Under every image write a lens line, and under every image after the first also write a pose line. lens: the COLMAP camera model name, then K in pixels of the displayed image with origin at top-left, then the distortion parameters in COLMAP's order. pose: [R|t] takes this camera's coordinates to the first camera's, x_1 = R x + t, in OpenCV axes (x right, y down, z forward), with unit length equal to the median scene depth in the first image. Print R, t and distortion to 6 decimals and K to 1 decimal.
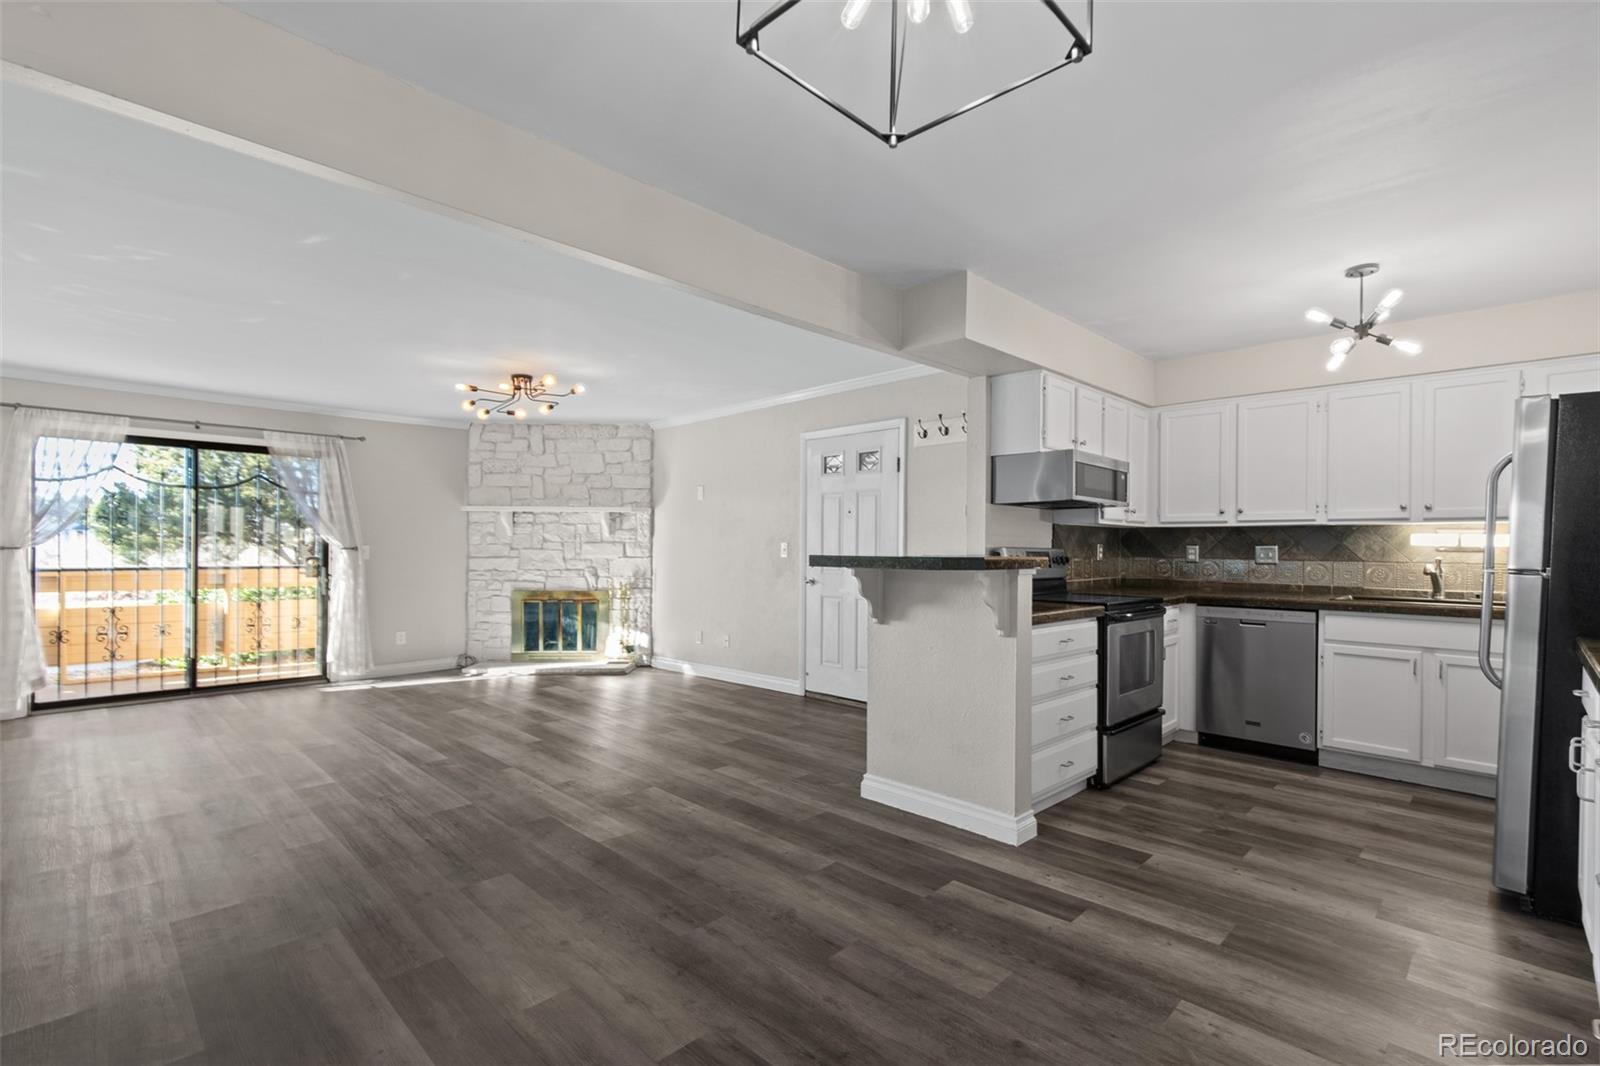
lens RADIAL K [[736.6, 0, 824.6], [0, 736.6, 555.9], [0, 0, 1]] dist [0.003099, 0.000147]
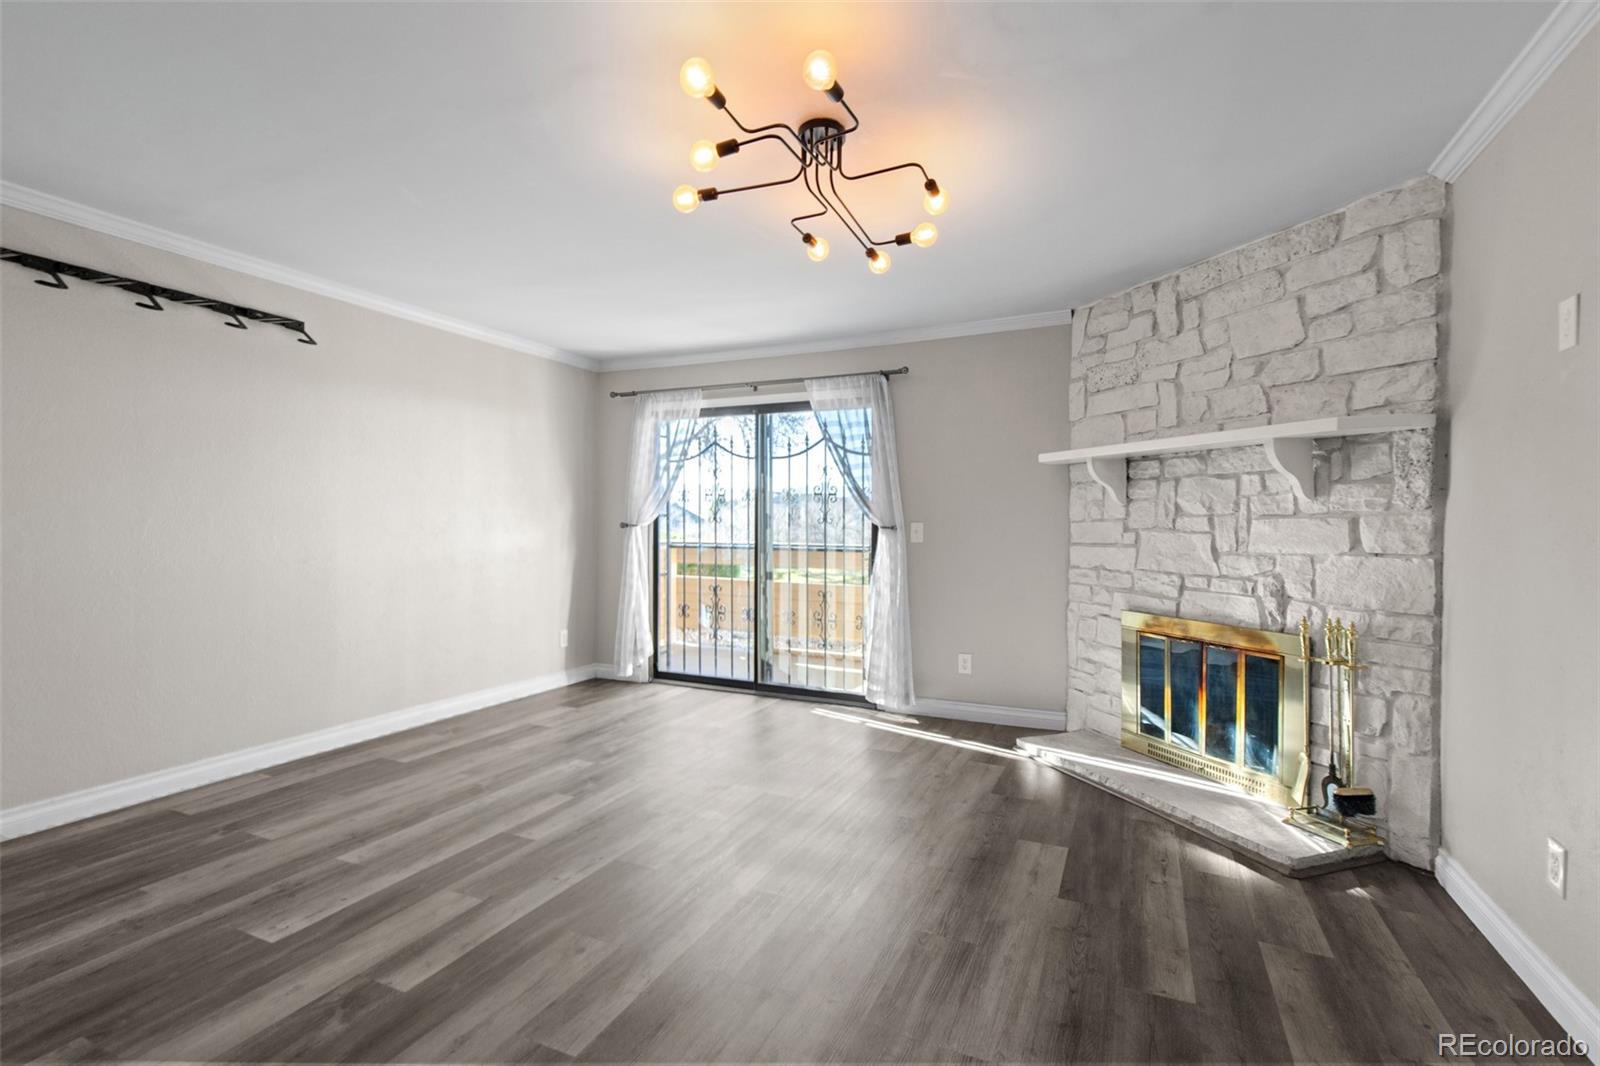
lens RADIAL K [[736.6, 0, 785.8], [0, 736.6, 531.2], [0, 0, 1]] dist [0.003099, 0.000147]
pose [[0.323087, 0.008466, -0.946331, -0.010512], [-0.015833, 0.999868, 0.003539, -0.010819], [0.946237, 0.013840, 0.323179, 0.977654]]
